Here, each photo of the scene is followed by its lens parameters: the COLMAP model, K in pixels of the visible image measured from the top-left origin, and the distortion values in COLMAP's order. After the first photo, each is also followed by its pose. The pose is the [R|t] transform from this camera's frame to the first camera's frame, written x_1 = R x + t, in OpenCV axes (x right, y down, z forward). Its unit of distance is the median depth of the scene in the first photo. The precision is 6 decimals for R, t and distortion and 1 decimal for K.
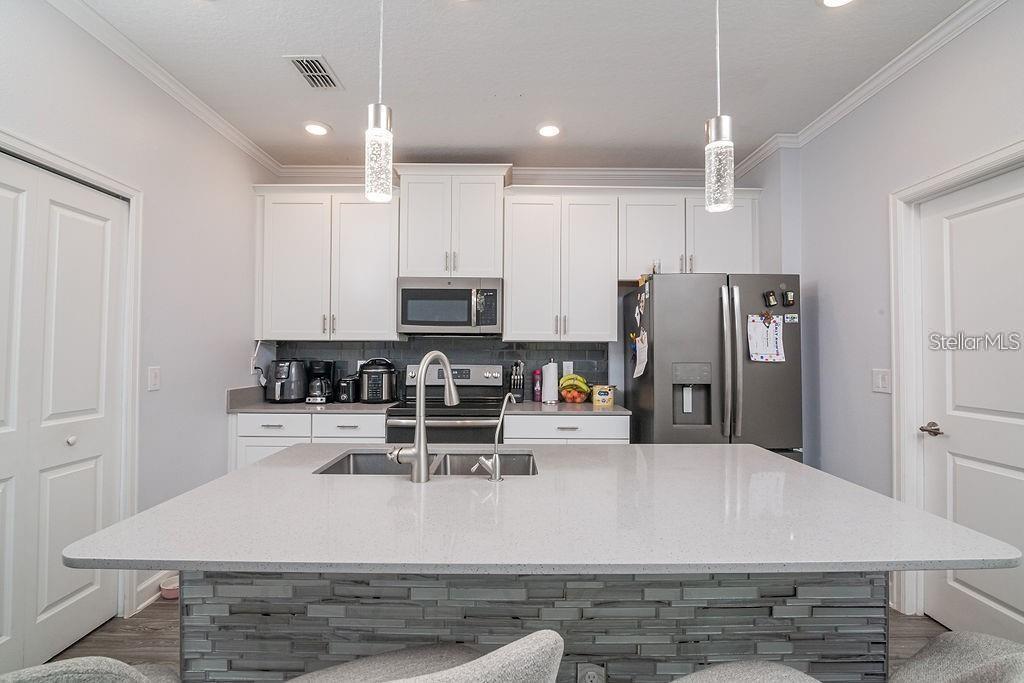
lens RADIAL K [[466.2, 0, 512.0], [0, 466.2, 341.5], [0, 0, 1]] dist [-0.022267, 0.001613]
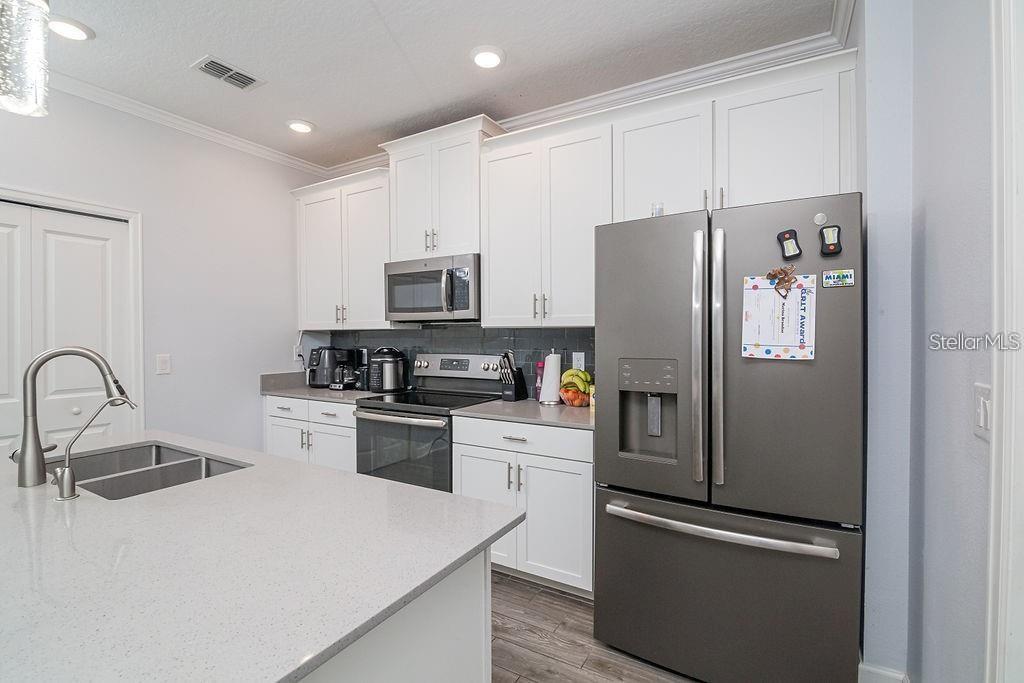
lens RADIAL K [[466.2, 0, 512.0], [0, 466.2, 341.5], [0, 0, 1]] dist [-0.022267, 0.001613]
pose [[0.860068, -0.000395, -0.510180, 0.467738], [0.017731, 0.999419, 0.029119, 0.000229], [0.509872, -0.034090, 0.859575, 0.302144]]
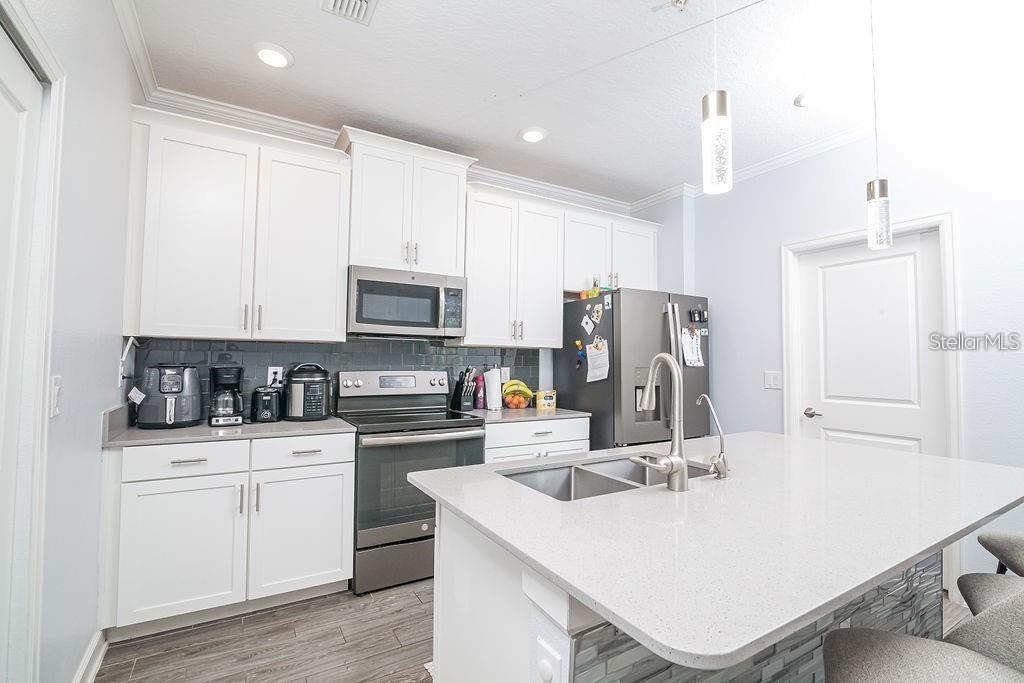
lens RADIAL K [[466.2, 0, 512.0], [0, 466.2, 341.5], [0, 0, 1]] dist [-0.022267, 0.001613]
pose [[0.860610, 0.025683, 0.508616, -0.415304], [-0.017239, 0.999624, -0.021306, 0.009870], [-0.508973, 0.009568, 0.860730, 0.150419]]
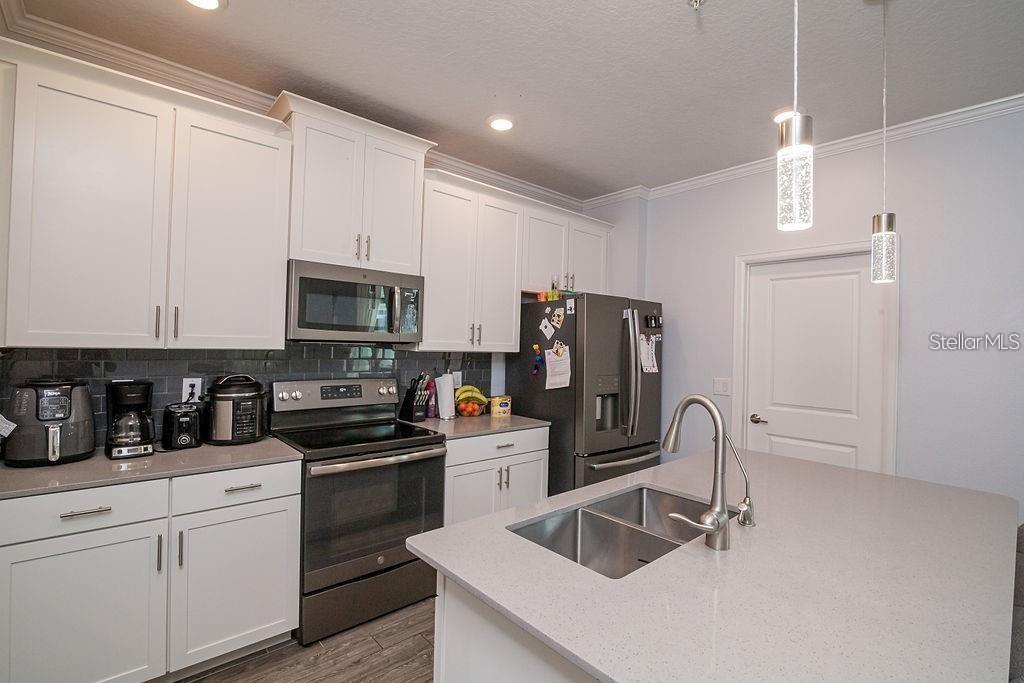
lens RADIAL K [[466.2, 0, 512.0], [0, 466.2, 341.5], [0, 0, 1]] dist [-0.022267, 0.001613]
pose [[0.752566, 0.017624, 0.658281, -0.452146], [-0.034349, 0.999332, 0.012514, -0.035423], [-0.657620, -0.032029, 0.752668, 0.259134]]
